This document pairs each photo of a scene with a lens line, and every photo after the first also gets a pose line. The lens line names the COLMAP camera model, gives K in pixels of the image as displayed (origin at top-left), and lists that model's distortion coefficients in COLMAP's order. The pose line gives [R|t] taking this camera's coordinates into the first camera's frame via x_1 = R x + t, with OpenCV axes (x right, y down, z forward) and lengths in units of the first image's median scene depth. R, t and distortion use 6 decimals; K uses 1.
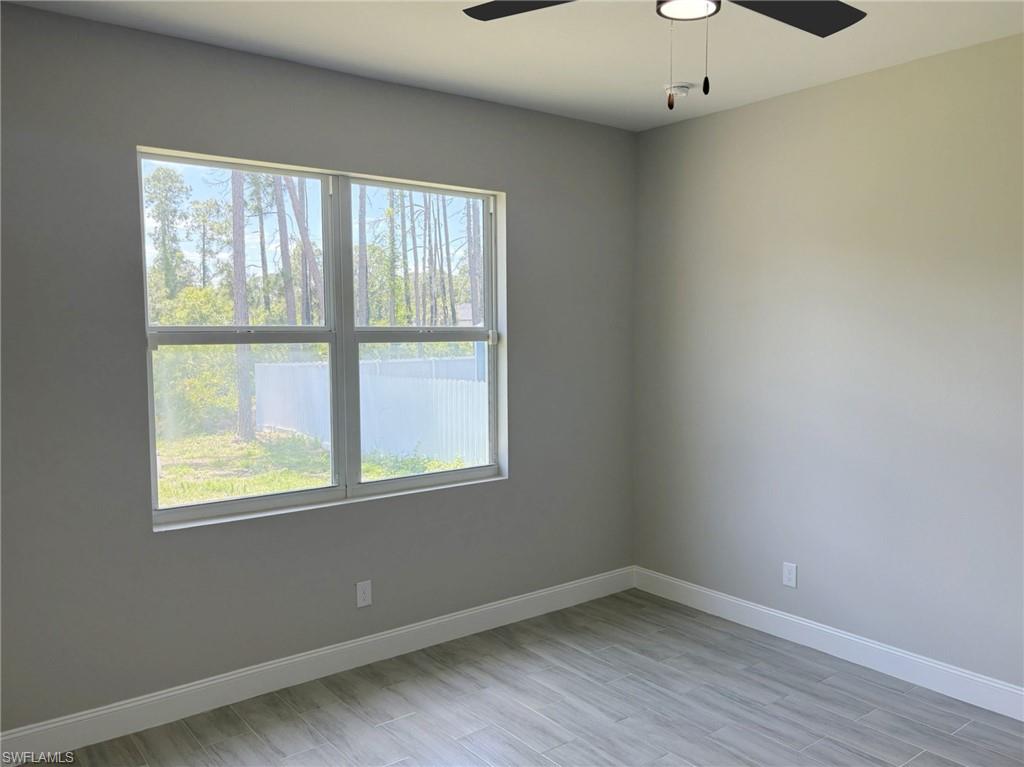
lens RADIAL K [[832.8, 0, 526.2], [0, 832.8, 400.7], [0, 0, 1]] dist [0.024125, -0.000428]
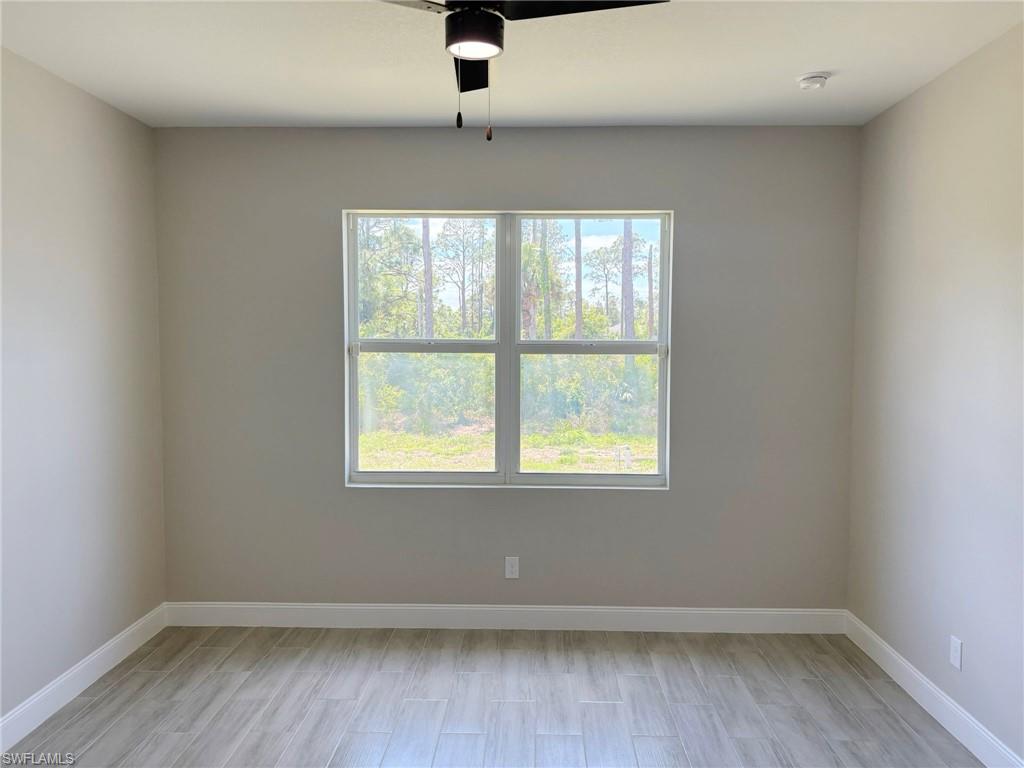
lens RADIAL K [[792.7, 0, 506.8], [0, 792.7, 394.4], [0, 0, 1]] dist [0.037620, -0.038330]
pose [[0.763909, 0.051360, -0.643277, 0.503473], [-0.064851, 0.997891, 0.002660, -0.013500], [0.642057, 0.039686, 0.765629, 0.135552]]
